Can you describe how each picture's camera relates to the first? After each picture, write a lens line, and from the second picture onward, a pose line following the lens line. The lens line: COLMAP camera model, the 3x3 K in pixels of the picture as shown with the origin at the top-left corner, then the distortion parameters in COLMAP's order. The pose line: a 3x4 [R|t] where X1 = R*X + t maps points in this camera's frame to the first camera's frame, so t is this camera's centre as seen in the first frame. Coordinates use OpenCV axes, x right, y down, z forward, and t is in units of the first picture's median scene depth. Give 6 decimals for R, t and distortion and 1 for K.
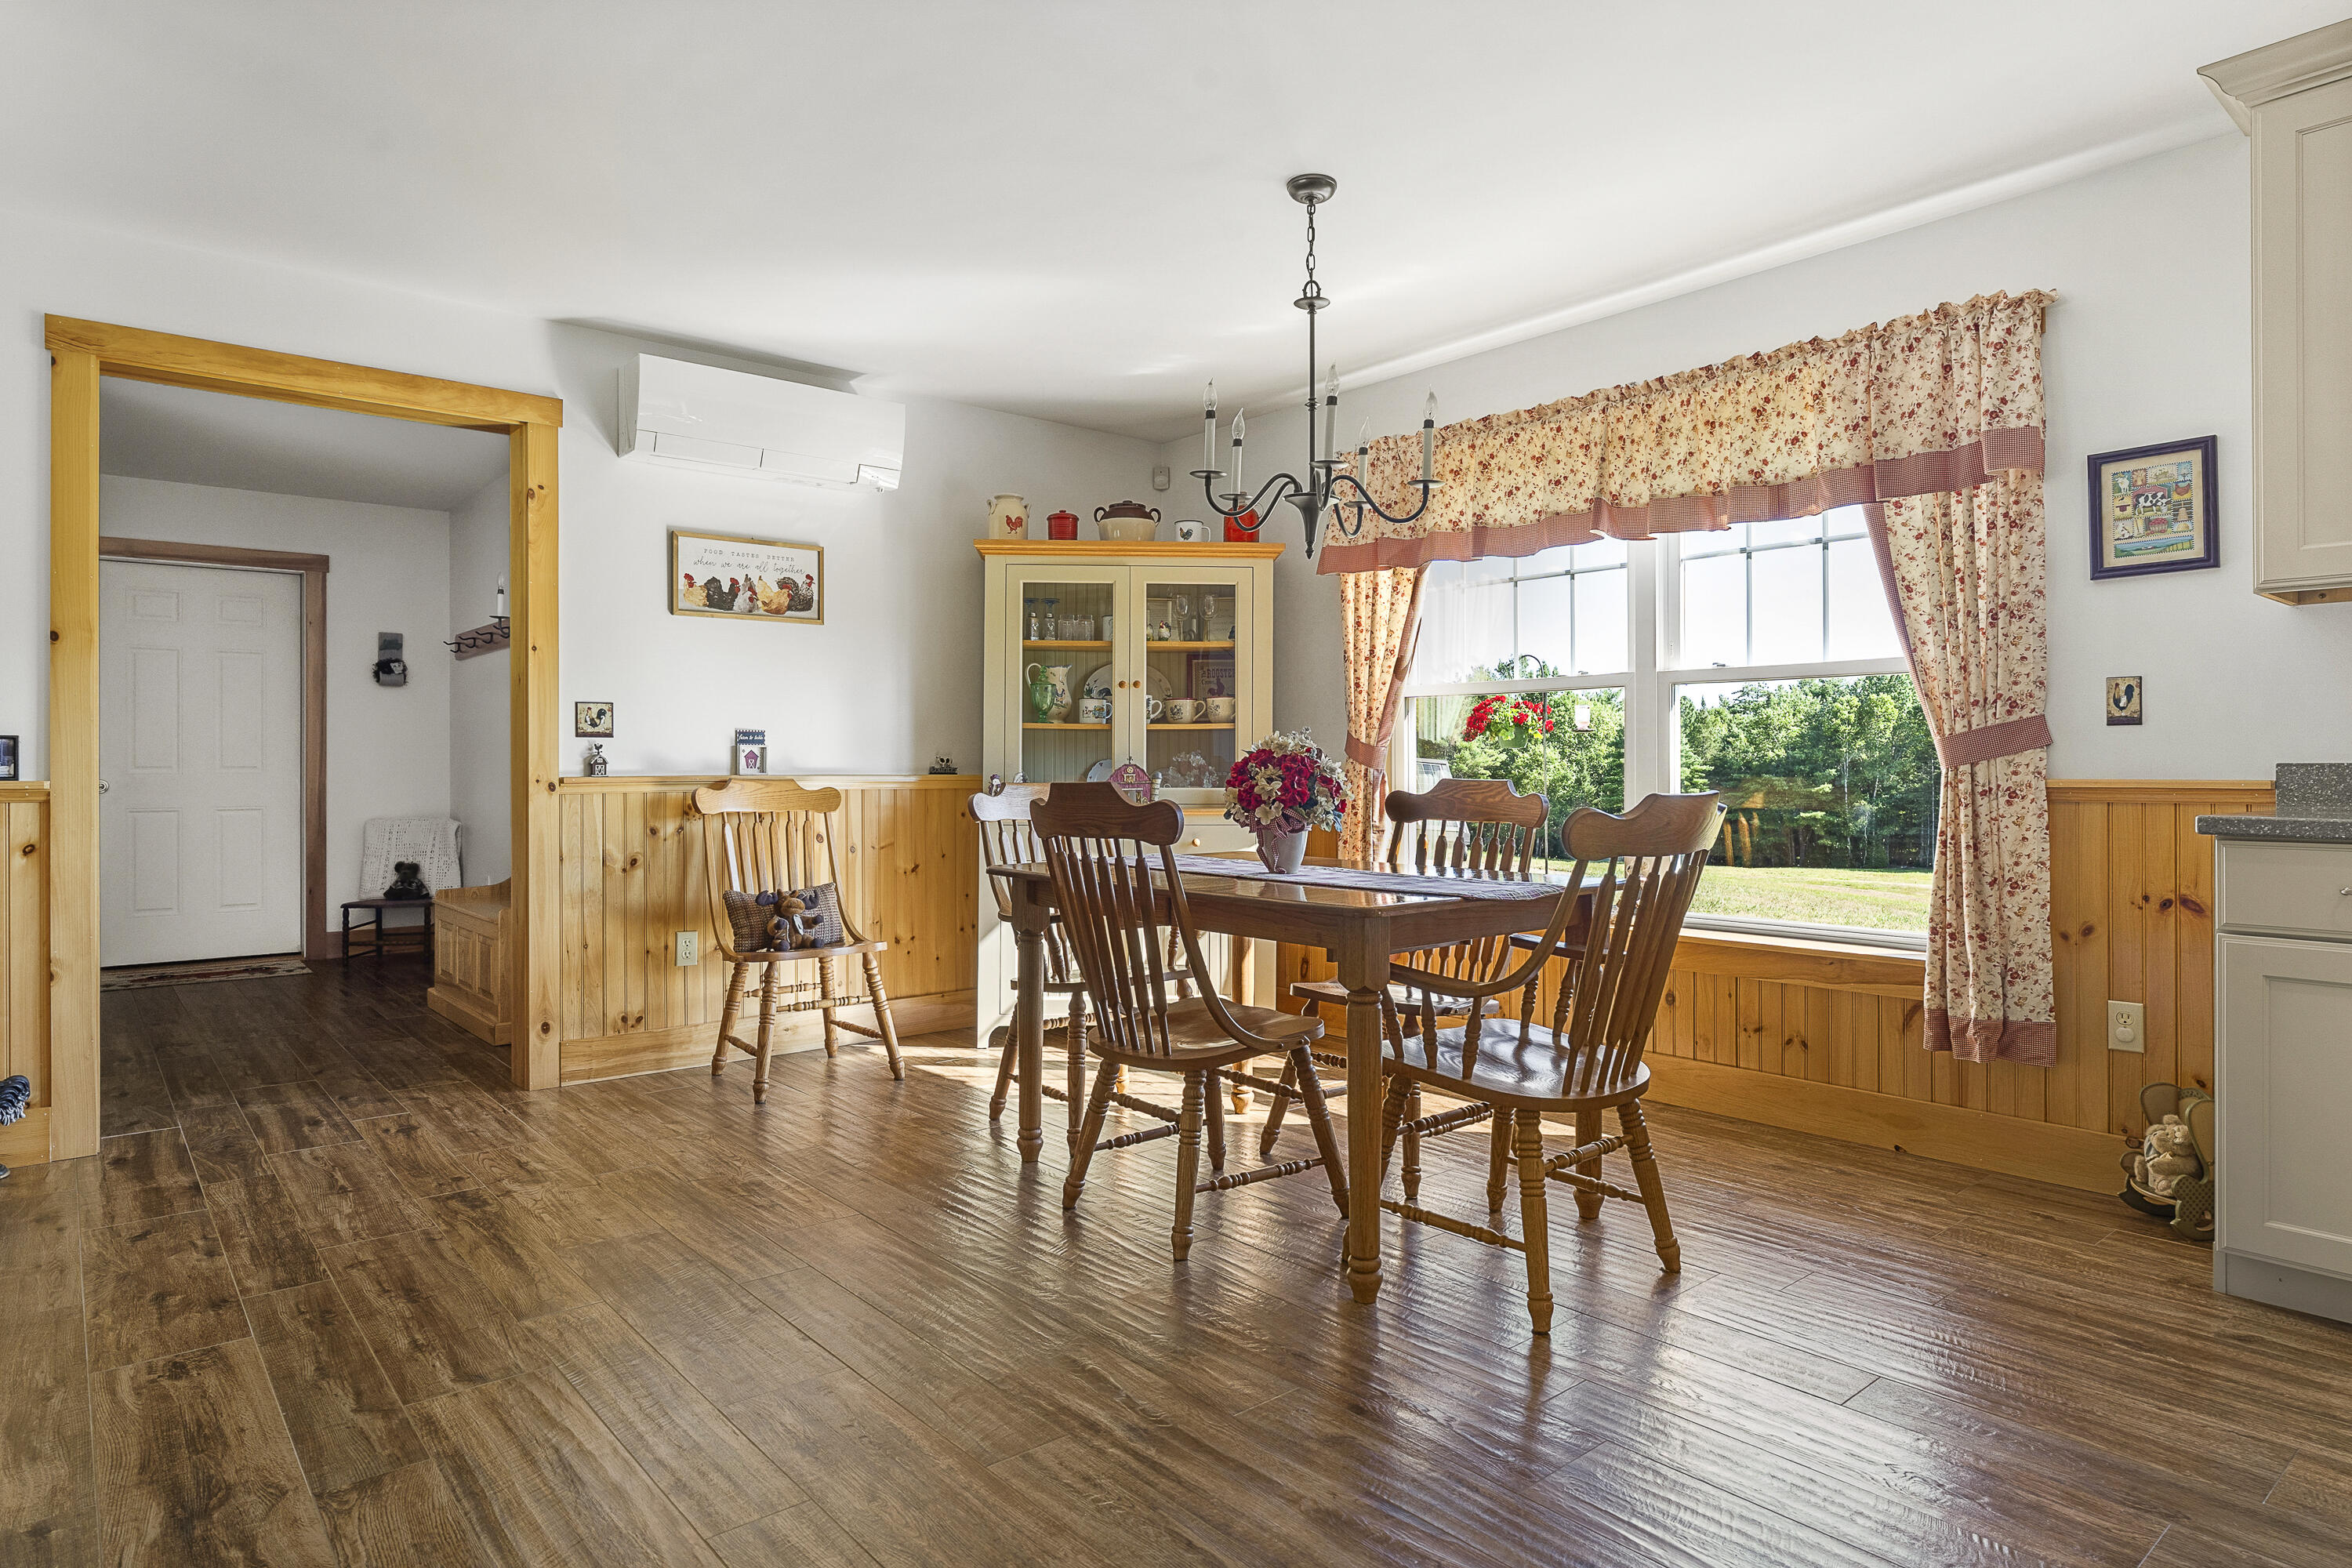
lens RADIAL K [[1329.5, 0, 1157.5], [0, 1329.5, 769.9], [0, 0, 1]] dist [-0.007520, 0.003085]
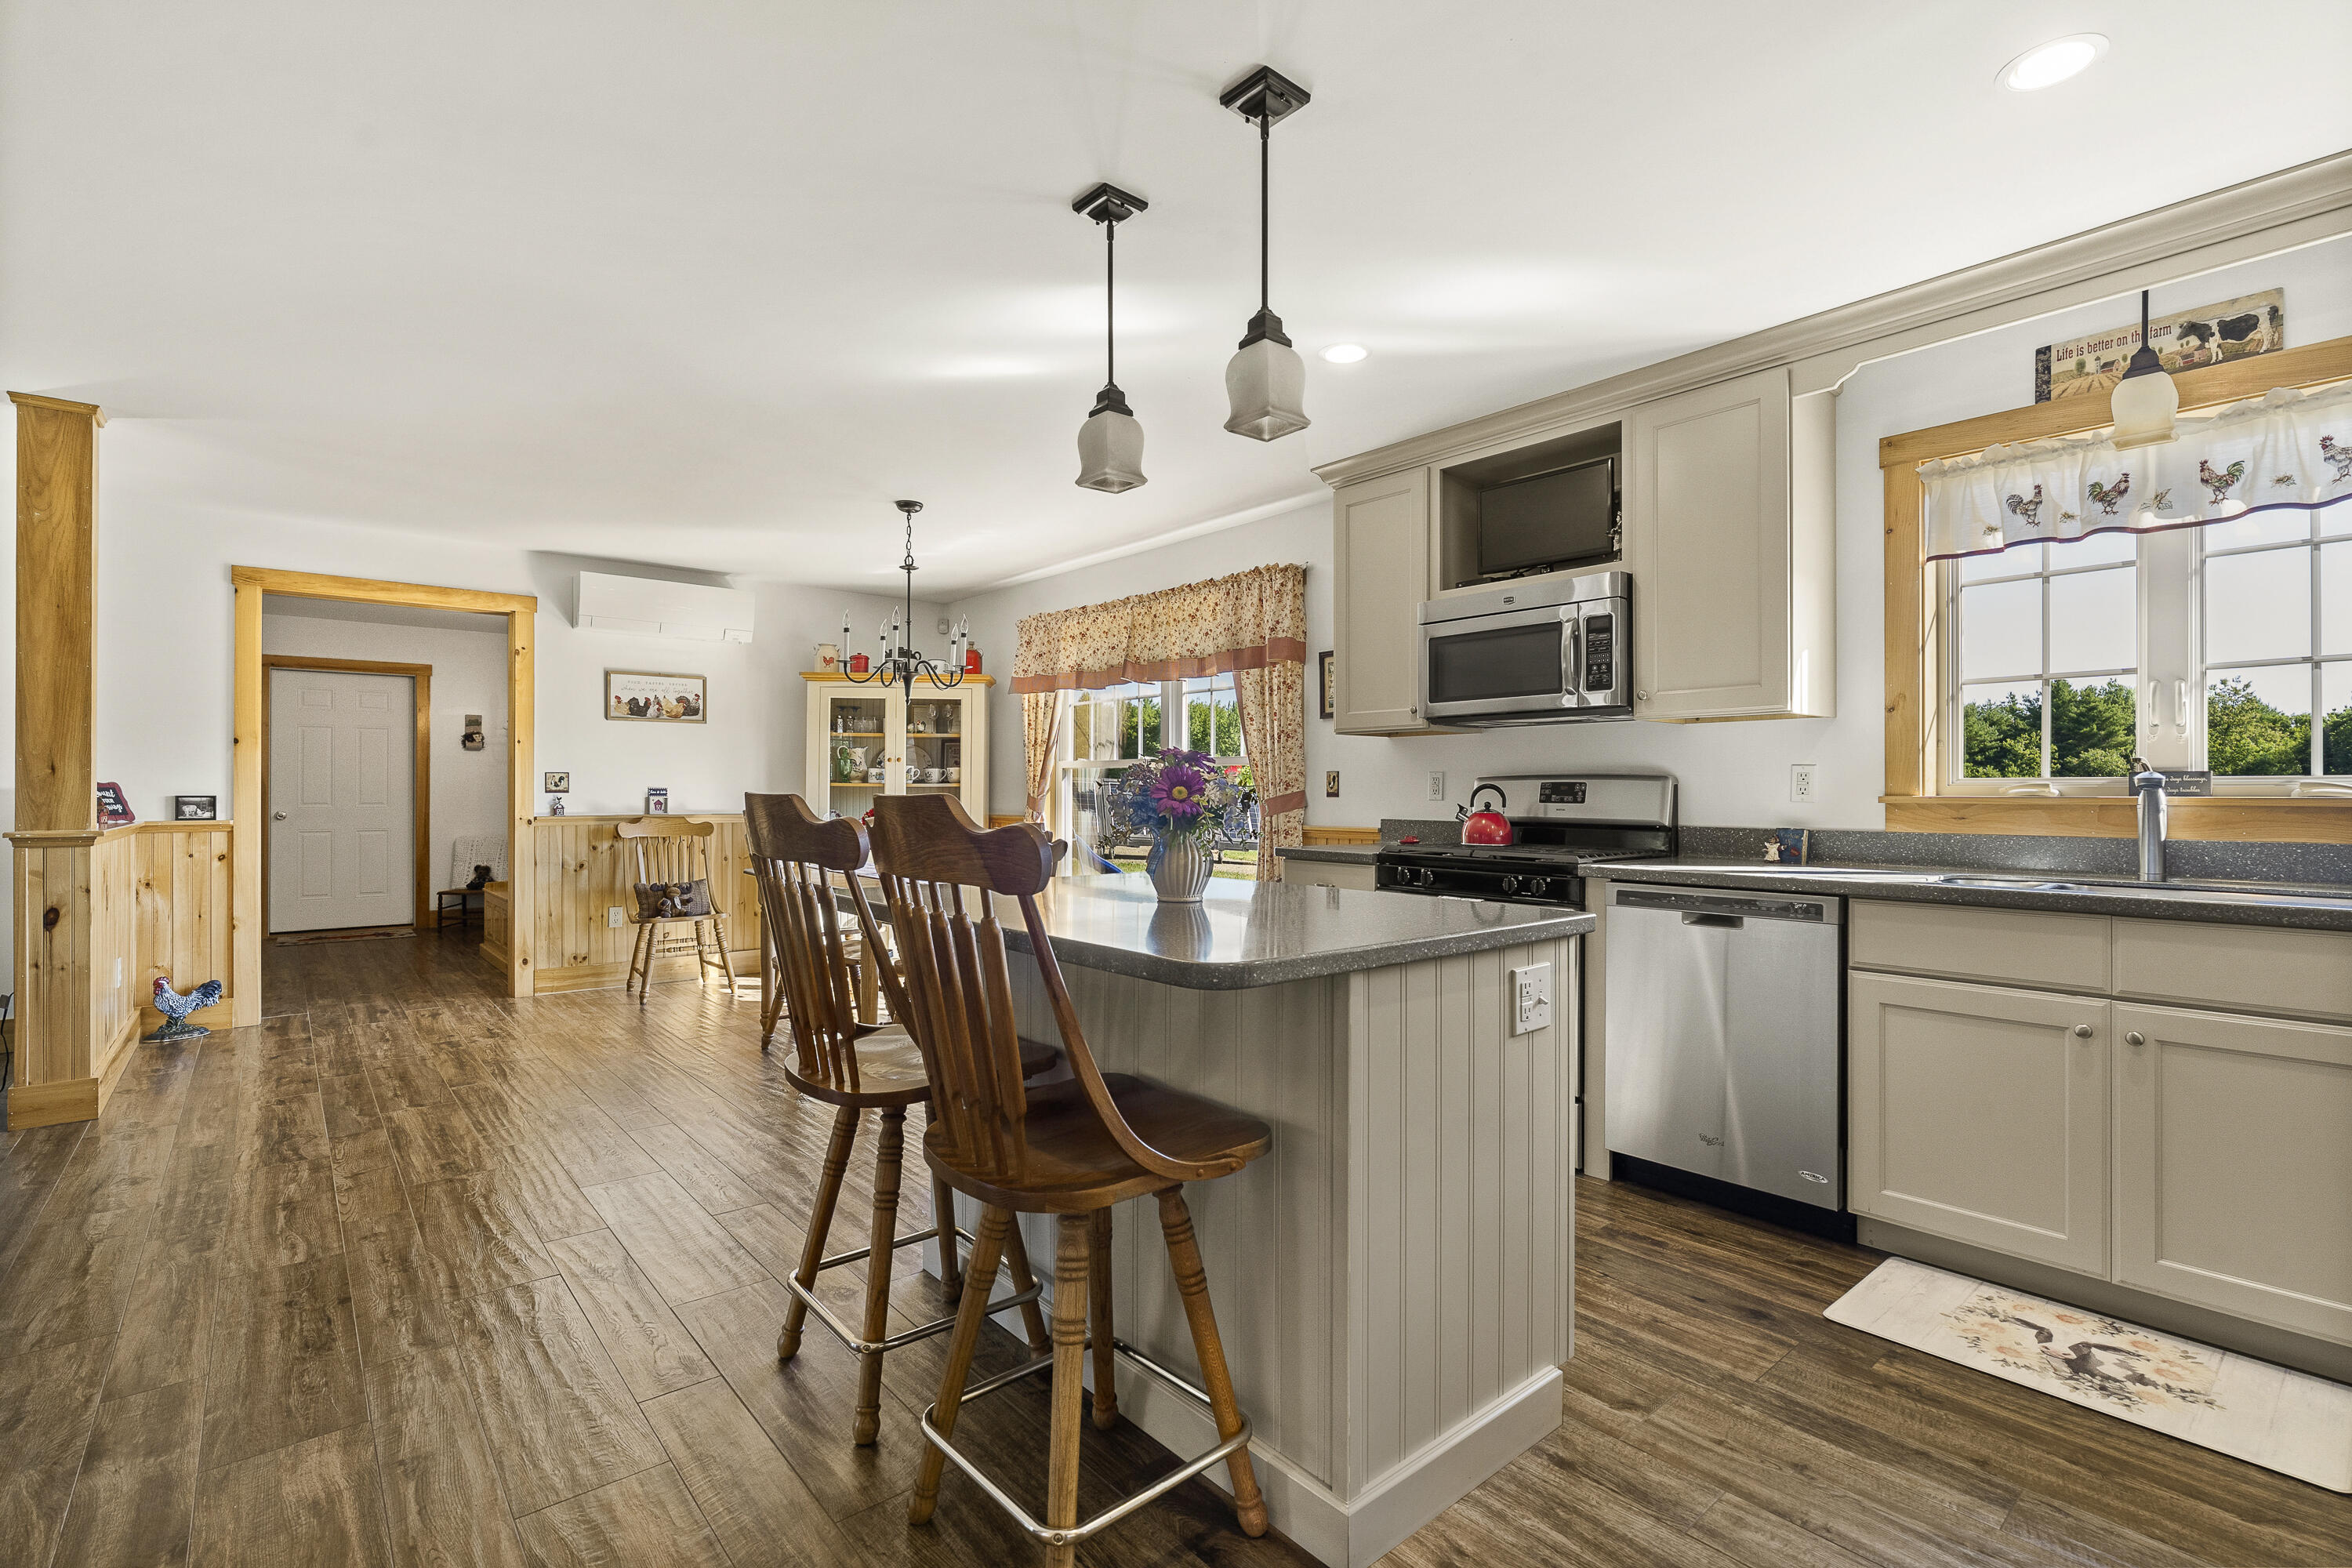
lens RADIAL K [[1075.5, 0, 1158.5], [0, 1075.5, 794.1], [0, 0, 1]] dist [0.002468, -0.002141]
pose [[0.999958, 0.004905, -0.007802, 0.361302], [-0.004903, 0.999988, 0.000304, -0.027089], [0.007804, -0.000266, 0.999970, -0.380838]]
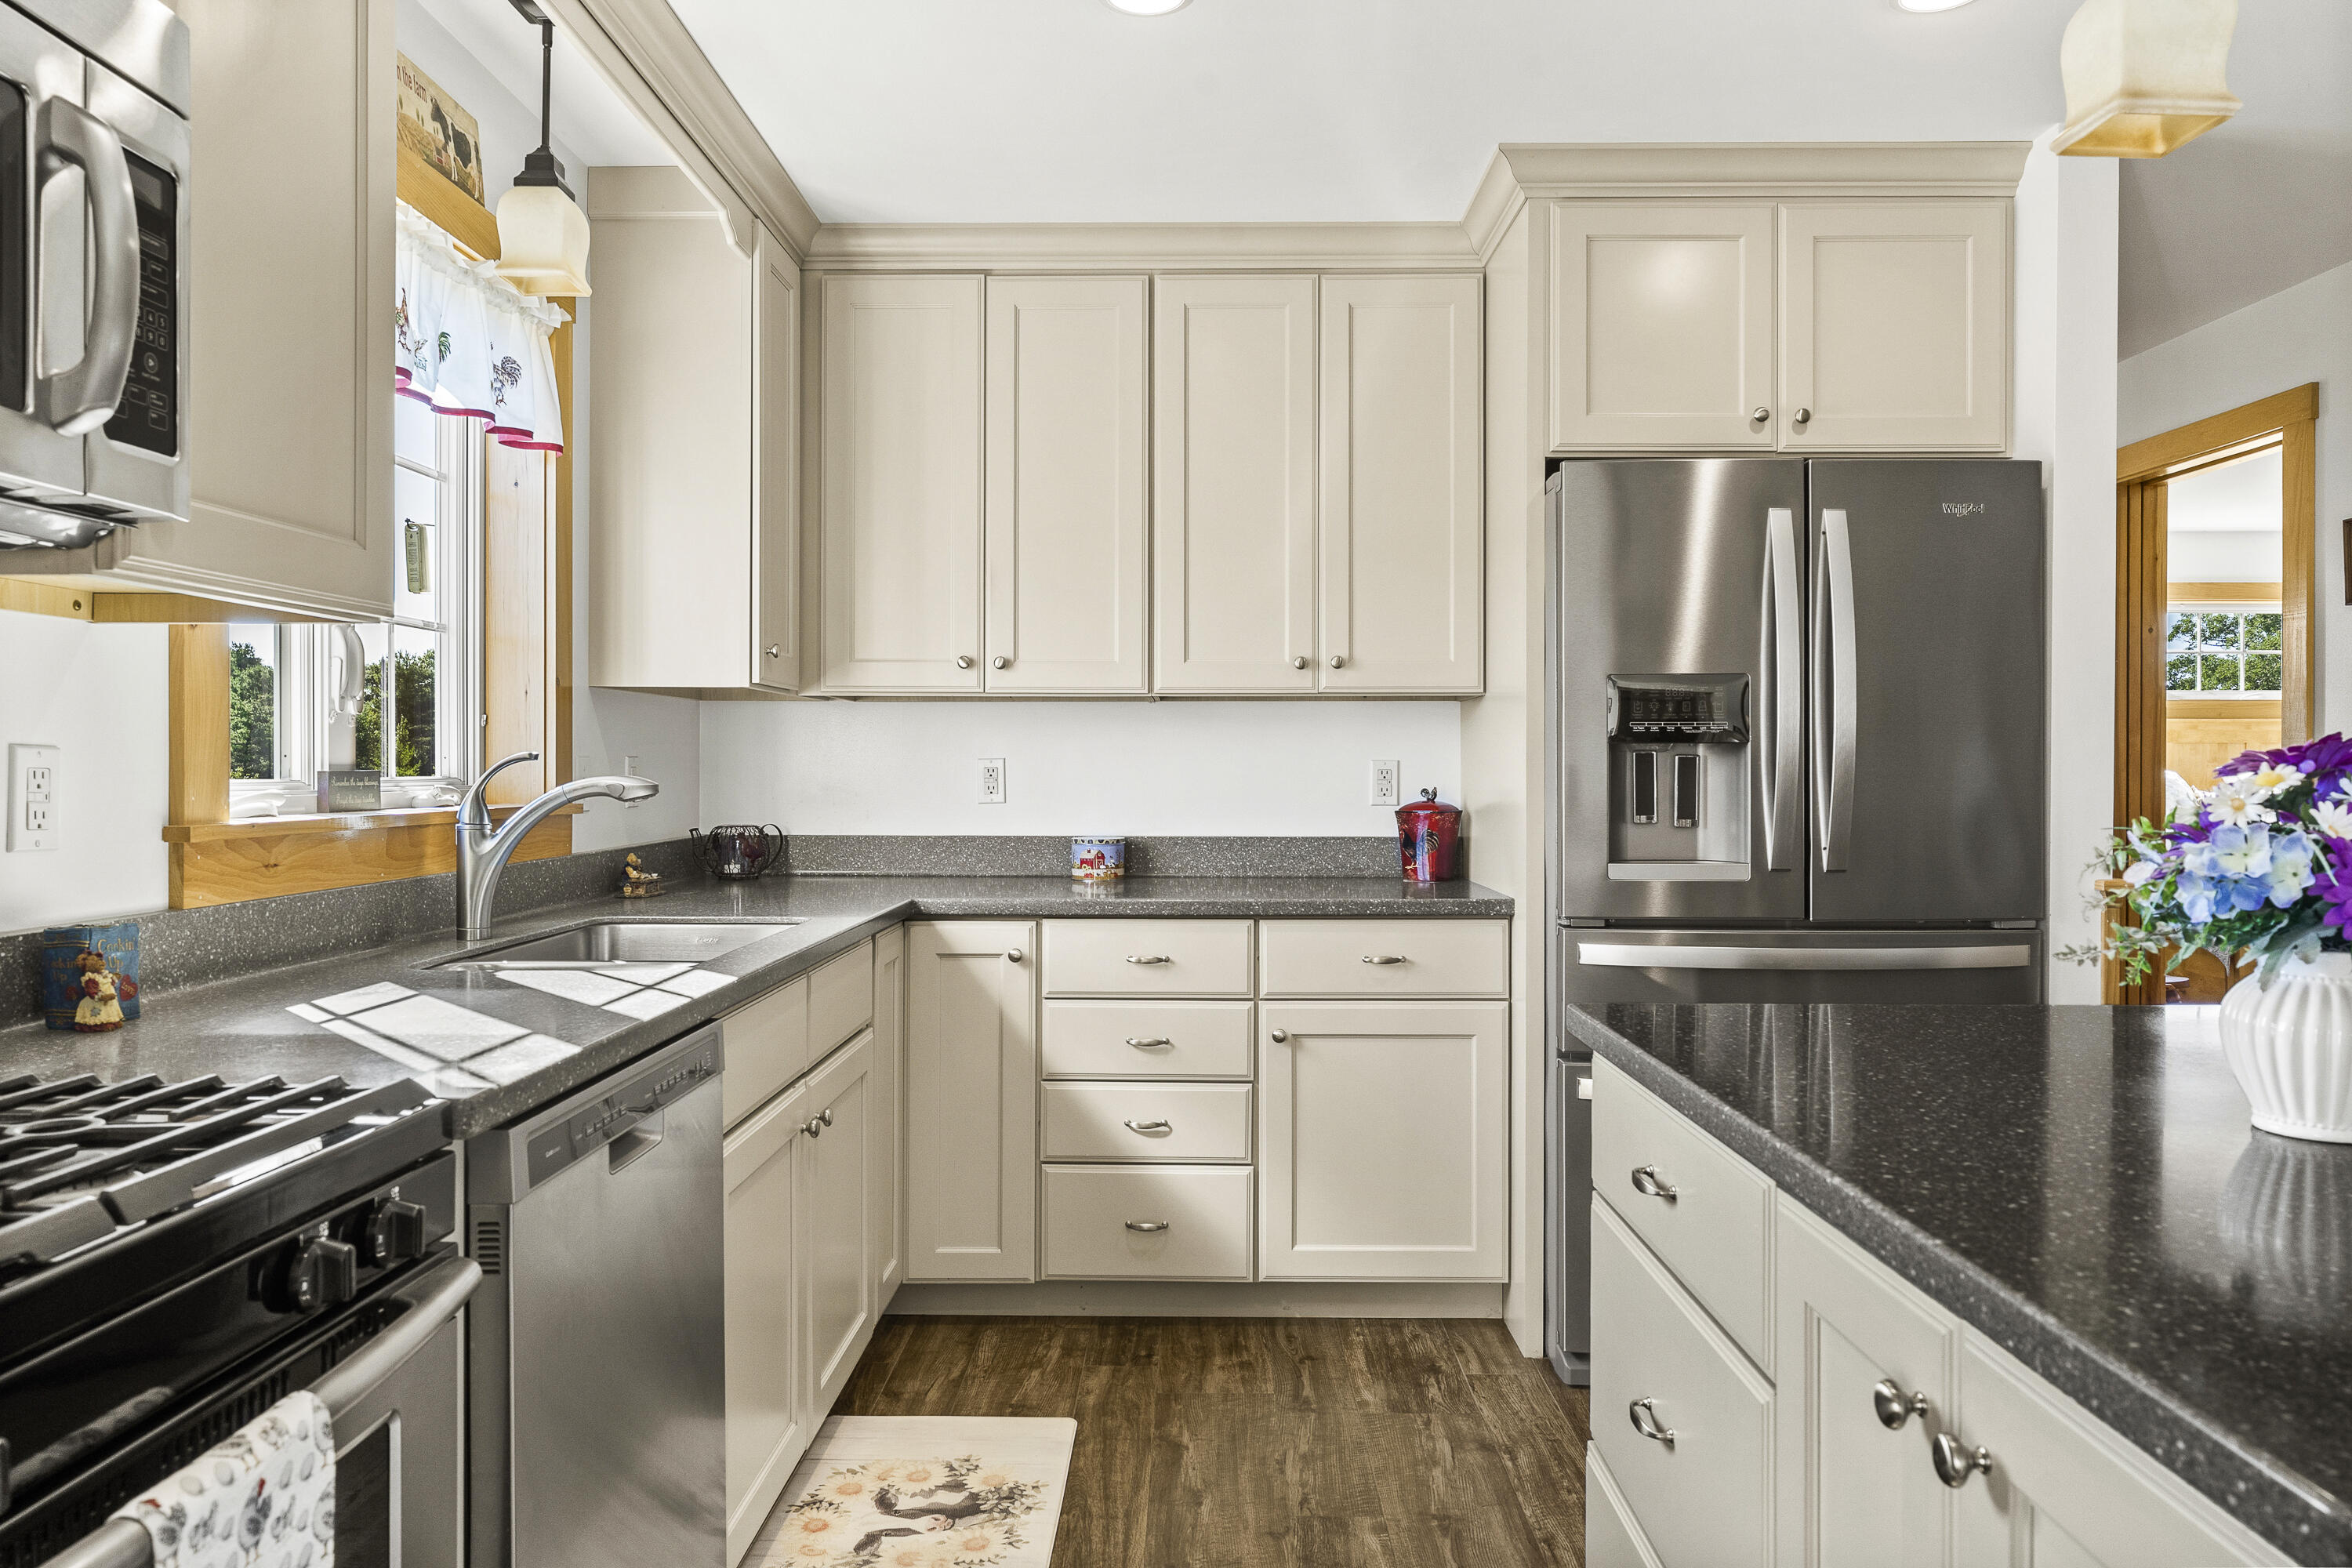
lens RADIAL K [[1580.9, 0, 1193.3], [0, 1580.9, 768.2], [0, 0, 1]] dist [0.004098, -0.002267]
pose [[-0.757267, -0.000162, 0.653105, 0.329512], [0.000509, 1.000000, 0.000838, -0.044616], [-0.653105, 0.000967, -0.757267, 0.495600]]
